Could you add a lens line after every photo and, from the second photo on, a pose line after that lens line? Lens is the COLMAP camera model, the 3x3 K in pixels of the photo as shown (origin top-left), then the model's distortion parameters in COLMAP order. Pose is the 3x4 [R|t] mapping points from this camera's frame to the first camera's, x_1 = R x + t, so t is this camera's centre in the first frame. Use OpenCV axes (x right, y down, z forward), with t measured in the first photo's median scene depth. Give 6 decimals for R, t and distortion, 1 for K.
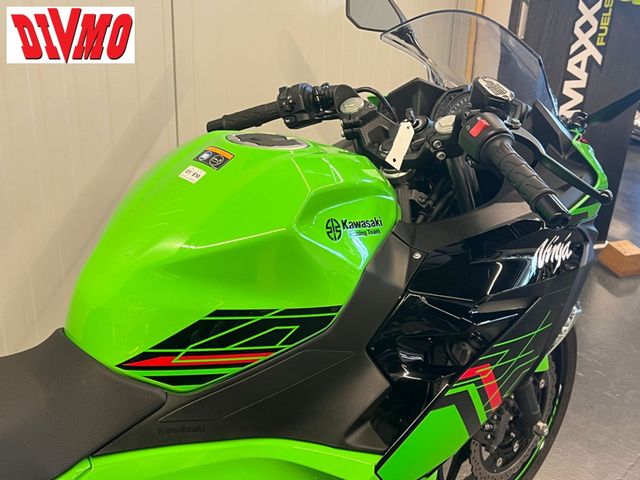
lens RADIAL K [[778.4, 0, 320.0], [0, 778.4, 240.0], [0, 0, 1]] dist [0.085724, 0.002524]
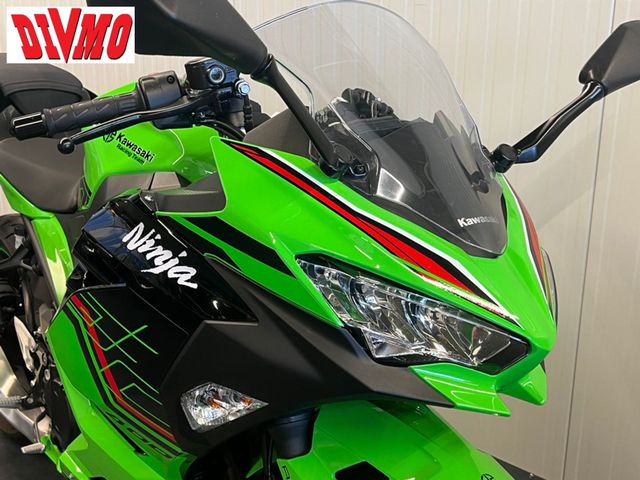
lens RADIAL K [[778.4, 0, 320.0], [0, 778.4, 240.0], [0, 0, 1]] dist [0.085724, 0.002524]
pose [[-0.022081, 0.228442, -0.973307, 1.293671], [-0.466259, 0.858833, 0.212152, -0.296498], [0.884373, 0.458498, 0.087550, 1.274733]]
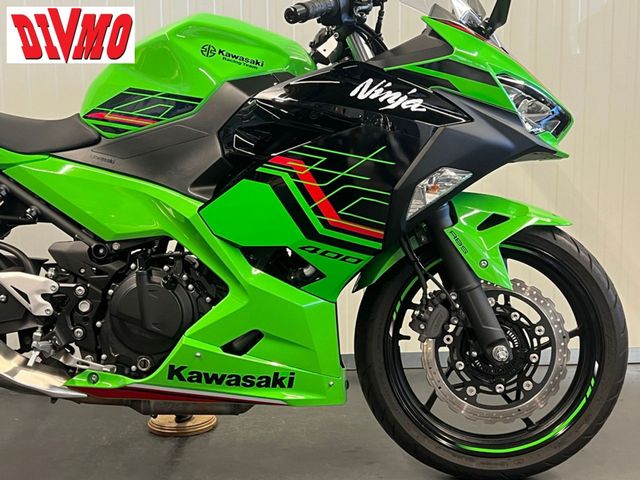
lens RADIAL K [[923.8, 0, 320.0], [0, 923.8, 240.0], [0, 0, 1]] dist [0.204541, -0.707919]
pose [[0.727043, 0.029790, -0.685945, 1.479888], [-0.272548, 0.929495, -0.248510, 0.745606], [0.630179, 0.367631, 0.683902, 0.001314]]
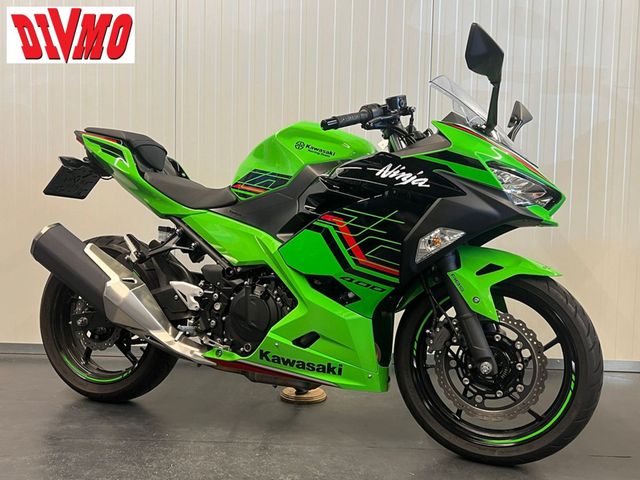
lens RADIAL K [[654.4, 0, 320.0], [0, 654.4, 240.0], [0, 0, 1]] dist [0.081165, -0.008659]
pose [[0.451946, 0.015671, -0.891908, 1.848585], [-0.405403, 0.894236, -0.189713, 0.603673], [0.794603, 0.447322, 0.410499, 0.355911]]
